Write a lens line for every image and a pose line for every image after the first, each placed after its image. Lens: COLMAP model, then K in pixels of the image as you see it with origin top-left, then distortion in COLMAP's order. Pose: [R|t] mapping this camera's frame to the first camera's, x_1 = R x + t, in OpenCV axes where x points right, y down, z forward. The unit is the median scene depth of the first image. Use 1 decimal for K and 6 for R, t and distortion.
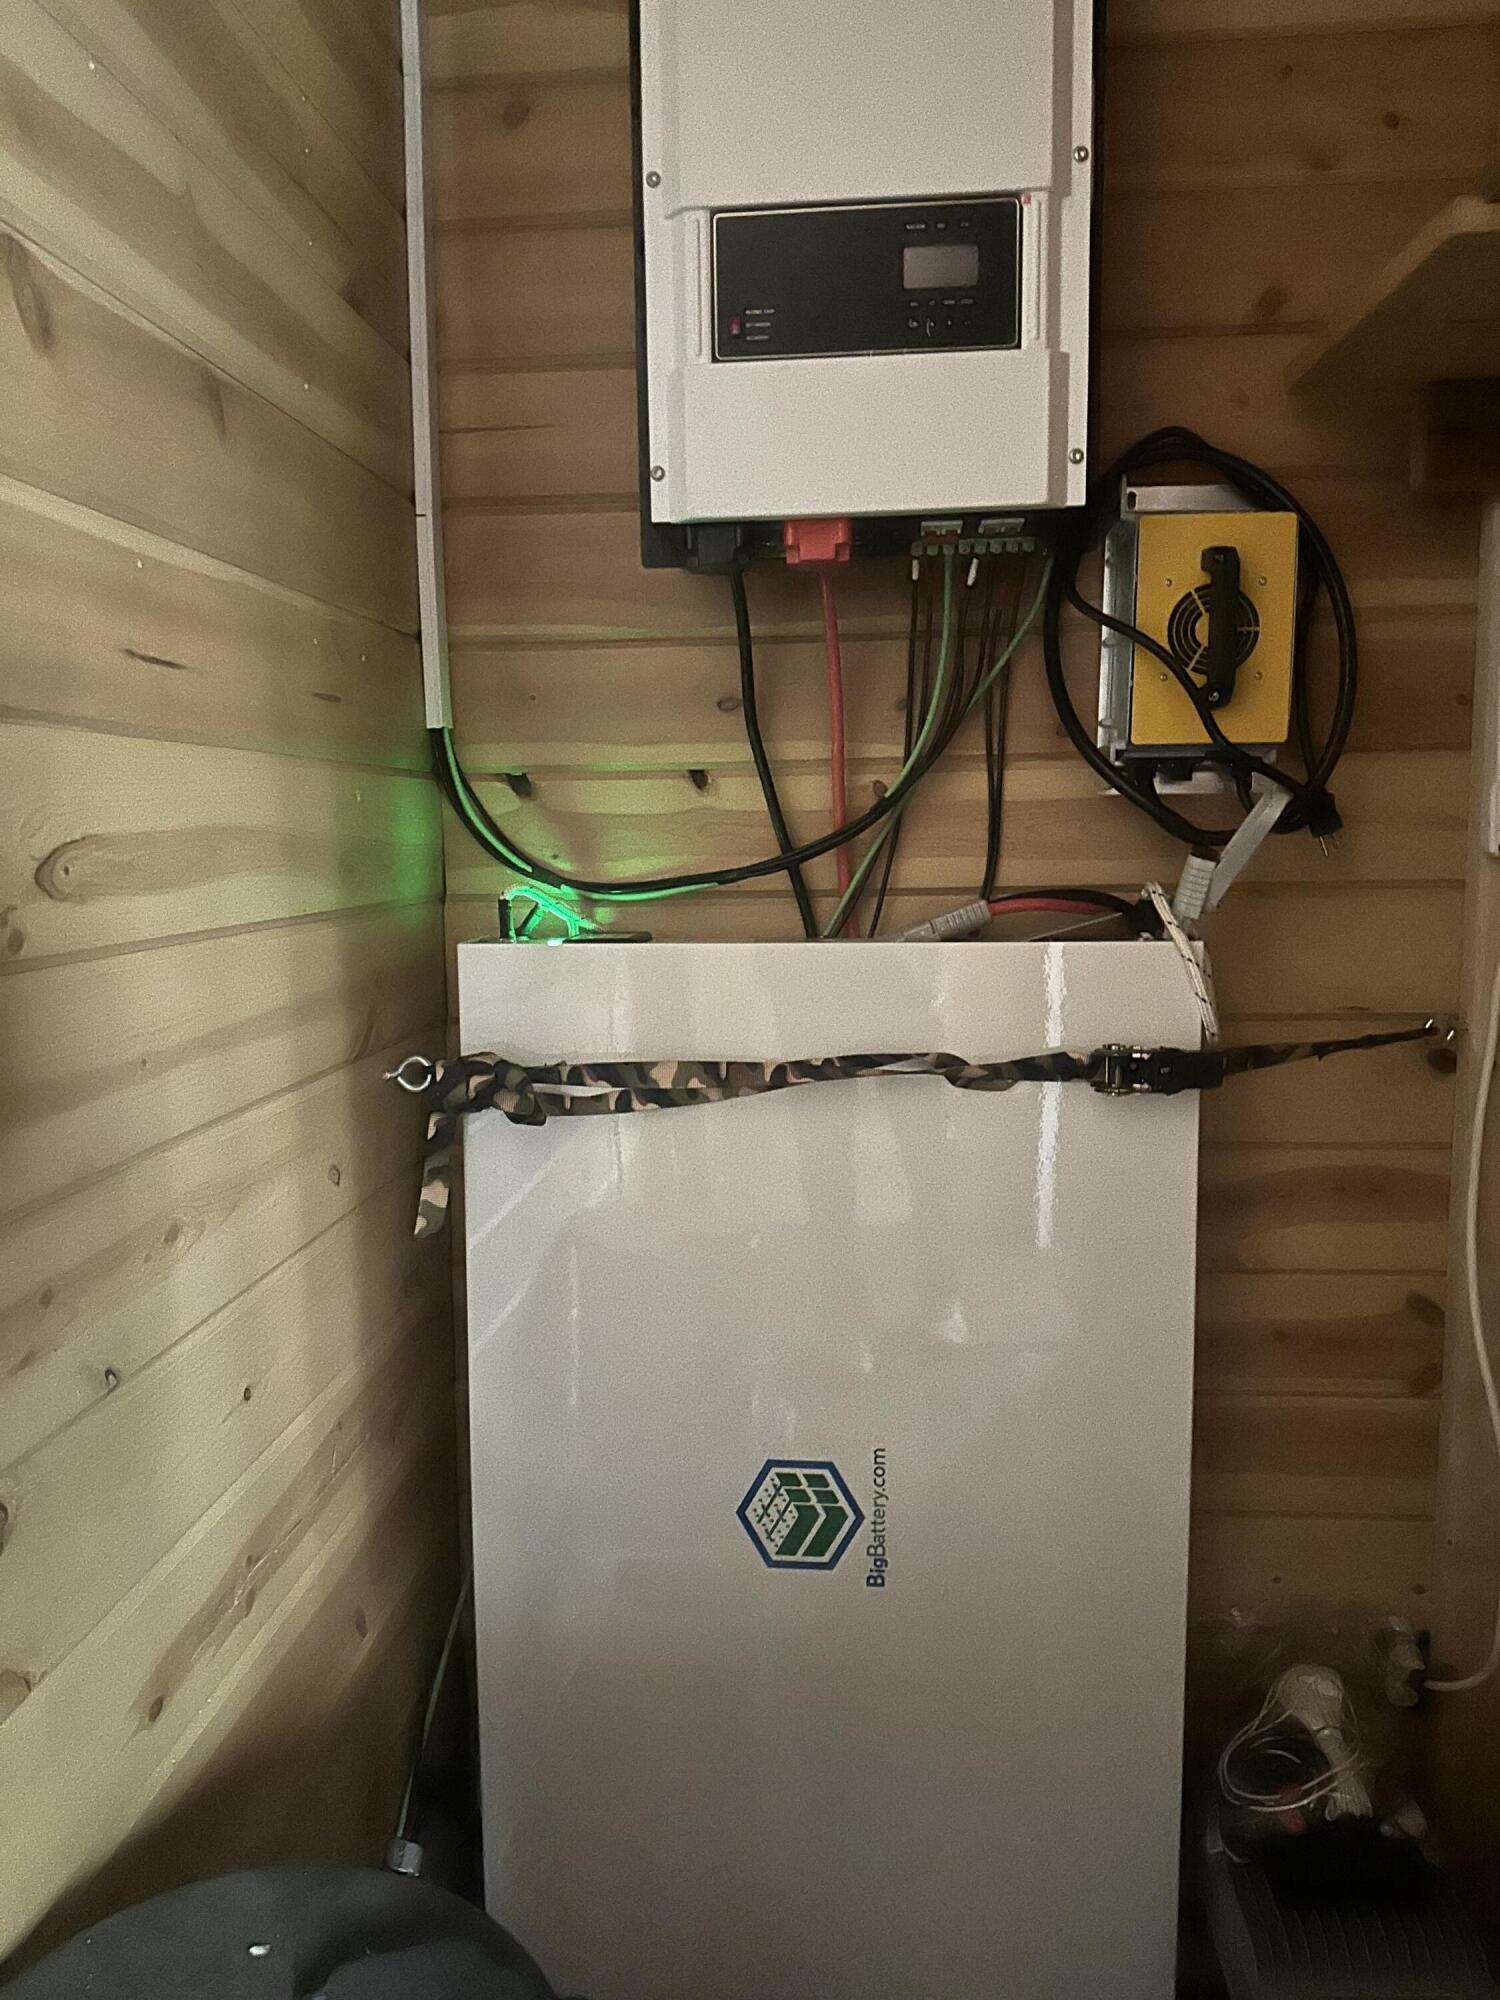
lens RADIAL K [[1398.2, 0, 760.9], [0, 1398.2, 1008.3], [0, 0, 1]] dist [0.056462, -0.064094]
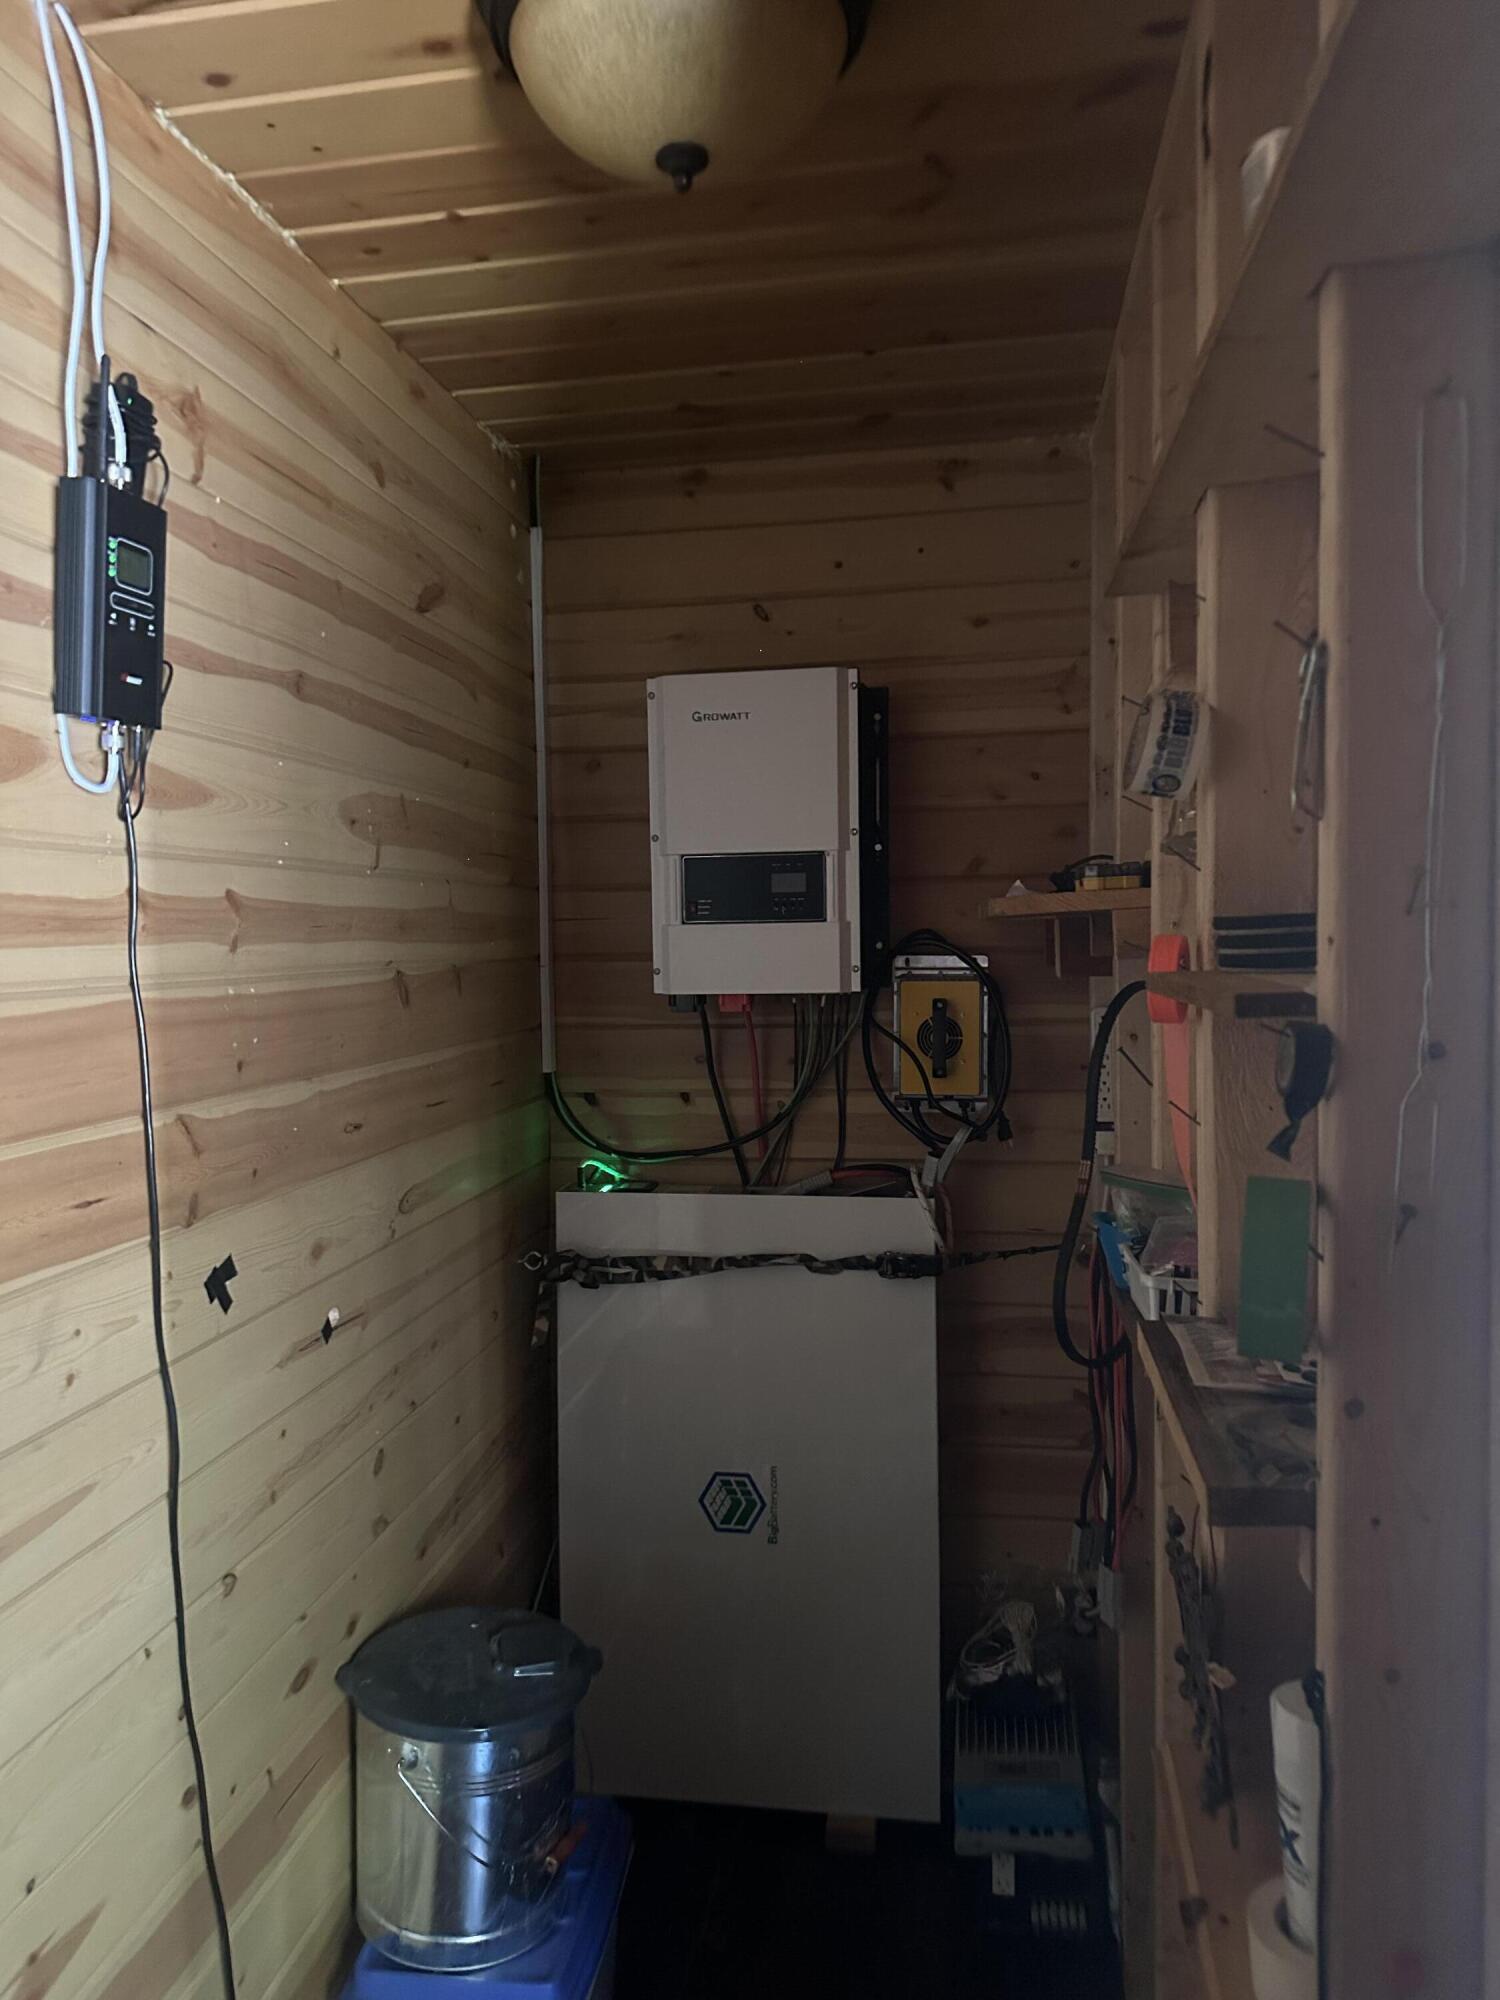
lens RADIAL K [[1398.2, 0, 743.8], [0, 1398.2, 990.2], [0, 0, 1]] dist [0.056462, -0.064094]
pose [[0.996826, -0.000401, -0.079614, 0.198377], [-0.006041, 0.996724, -0.080650, -0.171003], [0.079385, 0.080875, 0.993558, -0.933455]]
